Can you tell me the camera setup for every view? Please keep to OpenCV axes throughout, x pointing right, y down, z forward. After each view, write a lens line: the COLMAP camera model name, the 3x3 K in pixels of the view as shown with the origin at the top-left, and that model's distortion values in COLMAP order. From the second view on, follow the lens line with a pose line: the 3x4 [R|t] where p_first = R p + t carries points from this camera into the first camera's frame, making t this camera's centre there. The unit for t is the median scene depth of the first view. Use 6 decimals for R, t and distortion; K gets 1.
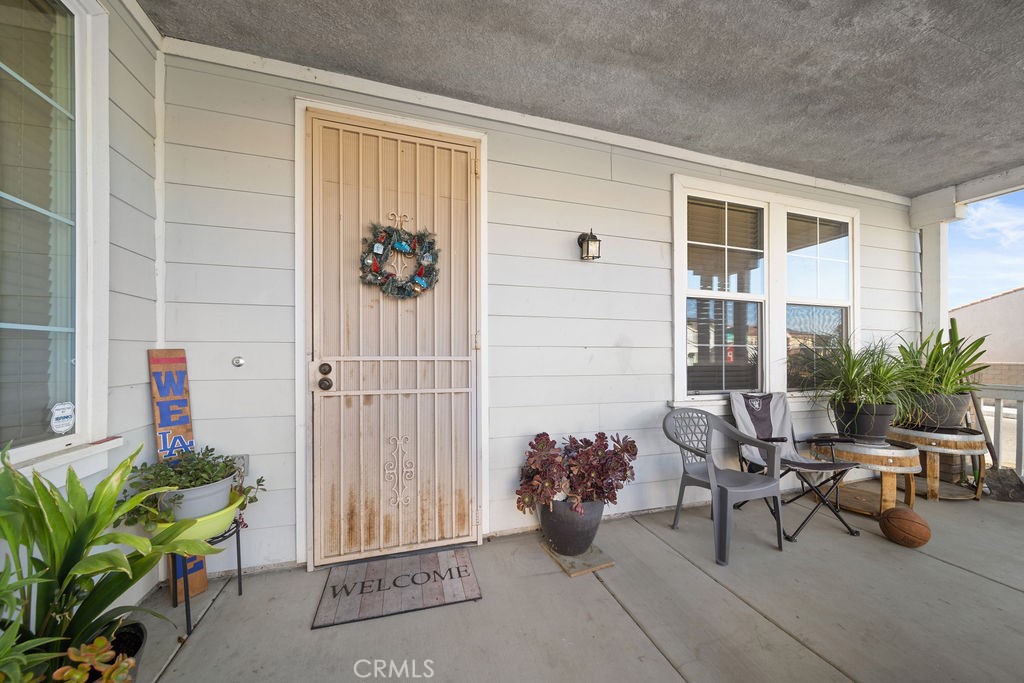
lens RADIAL K [[377.7, 0, 520.9], [0, 377.7, 358.2], [0, 0, 1]] dist [-0.000907, -0.000065]
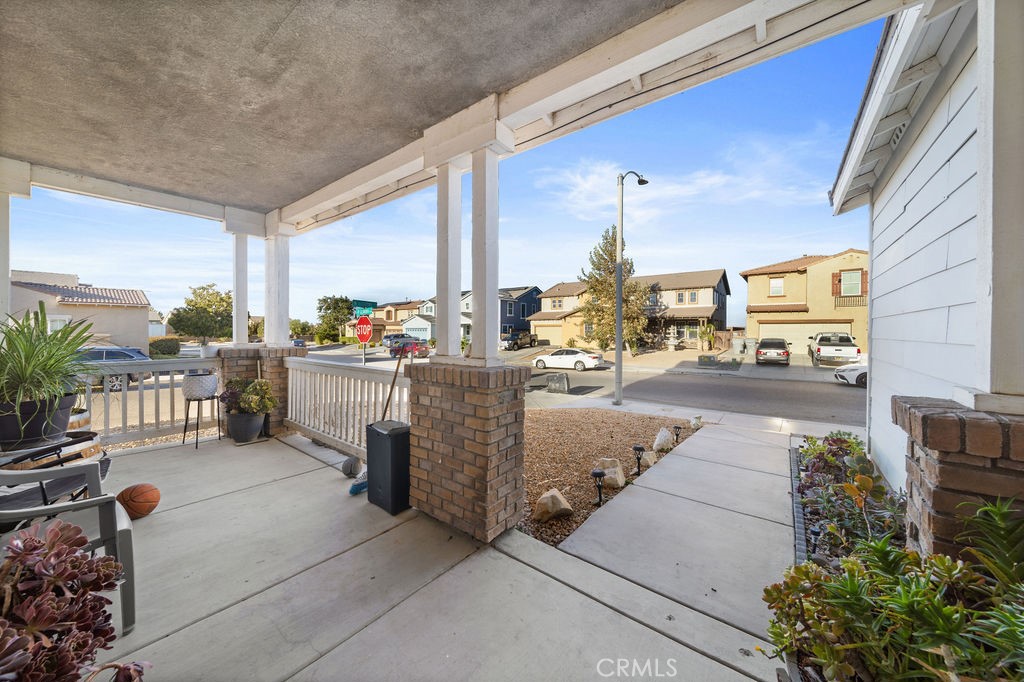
lens RADIAL K [[356.0, 0, 512.8], [0, 356.0, 332.8], [0, 0, 1]] dist [-0.000387, -0.000033]
pose [[-0.561270, -0.011740, 0.827550, -0.438931], [-0.006641, 0.999931, 0.009682, -0.056698], [-0.827606, -0.000062, -0.561309, 0.699495]]
